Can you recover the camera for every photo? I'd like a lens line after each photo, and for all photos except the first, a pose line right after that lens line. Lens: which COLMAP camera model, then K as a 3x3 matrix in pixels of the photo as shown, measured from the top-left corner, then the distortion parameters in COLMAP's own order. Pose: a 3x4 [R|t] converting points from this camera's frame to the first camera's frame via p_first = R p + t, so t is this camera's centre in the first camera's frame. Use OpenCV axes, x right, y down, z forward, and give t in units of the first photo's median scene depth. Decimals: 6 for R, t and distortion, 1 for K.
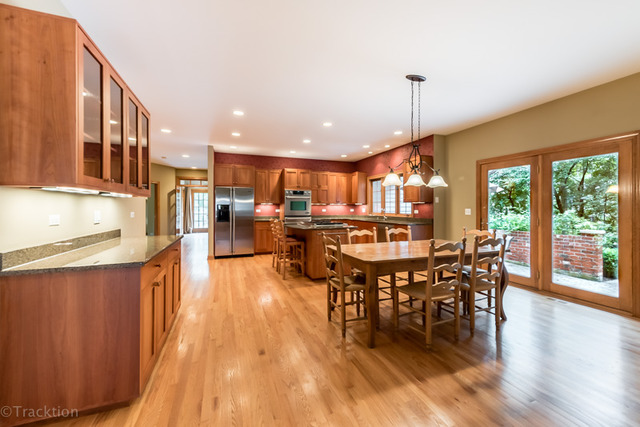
lens RADIAL K [[250.2, 0, 320.4], [0, 250.2, 211.5], [0, 0, 1]] dist [-0.000948, -0.000369]
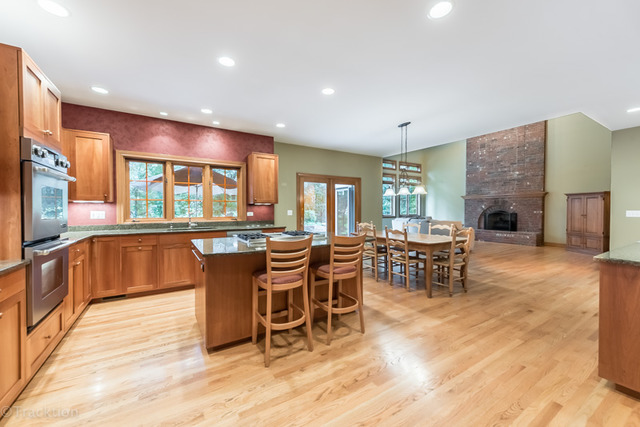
lens RADIAL K [[250.2, 0, 320.4], [0, 250.2, 211.5], [0, 0, 1]] dist [-0.000948, -0.000369]
pose [[-0.185554, -0.003615, 0.982627, -0.442615], [0.018911, 0.999795, 0.007249, -0.007720], [-0.982452, 0.019928, -0.185448, 0.765527]]
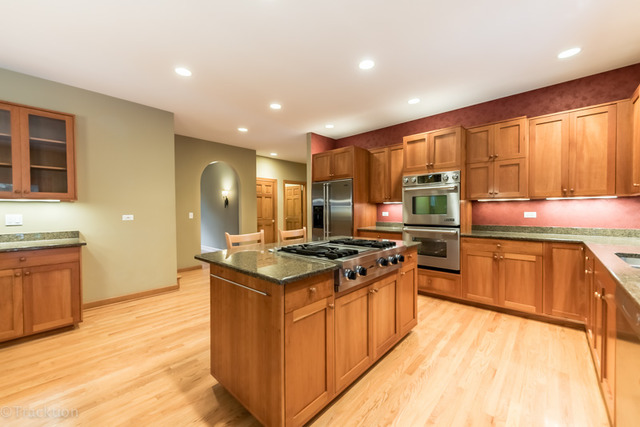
lens RADIAL K [[250.2, 0, 320.4], [0, 250.2, 211.5], [0, 0, 1]] dist [-0.000948, -0.000369]
pose [[0.449758, 0.000570, -0.893150, 0.261883], [-0.010446, 0.999935, -0.004622, -0.005362], [0.893089, 0.011408, 0.449735, 0.595498]]
